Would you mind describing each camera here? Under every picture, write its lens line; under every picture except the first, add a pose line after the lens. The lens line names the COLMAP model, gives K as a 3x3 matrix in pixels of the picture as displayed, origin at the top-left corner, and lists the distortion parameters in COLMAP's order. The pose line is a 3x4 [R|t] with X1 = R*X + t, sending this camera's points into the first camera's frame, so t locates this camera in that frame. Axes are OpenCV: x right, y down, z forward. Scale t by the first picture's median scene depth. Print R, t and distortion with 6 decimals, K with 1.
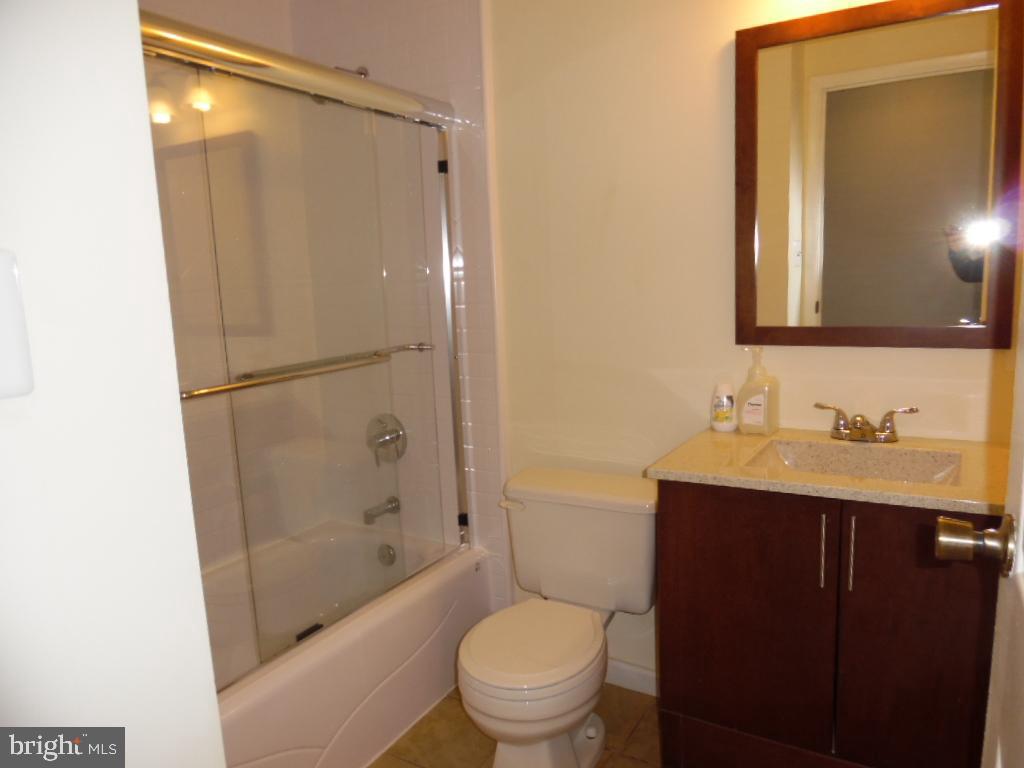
lens RADIAL K [[727.1, 0, 511.7], [0, 727.1, 389.1], [0, 0, 1]] dist [0.002314, 0.001943]
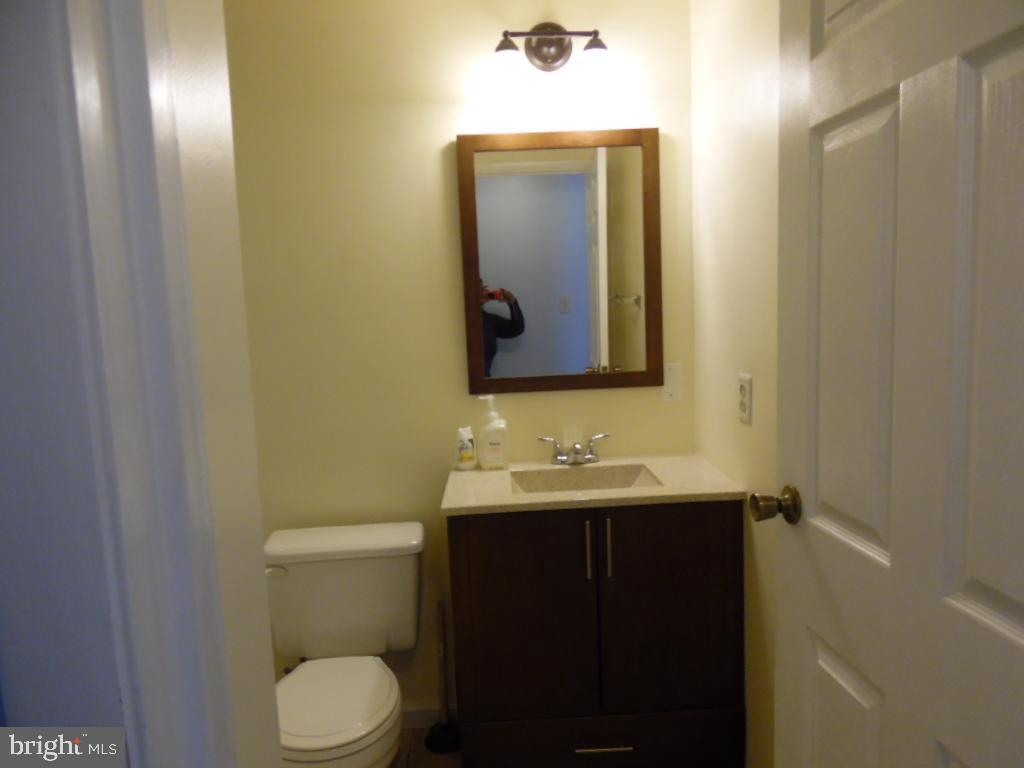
lens RADIAL K [[722.4, 0, 517.8], [0, 722.4, 388.4], [0, 0, 1]] dist [-0.000864, -0.032823]
pose [[0.832265, -0.049060, 0.552203, -0.275138], [0.094599, 0.994036, -0.054263, -0.001167], [-0.546248, 0.097399, 0.831942, -0.007425]]
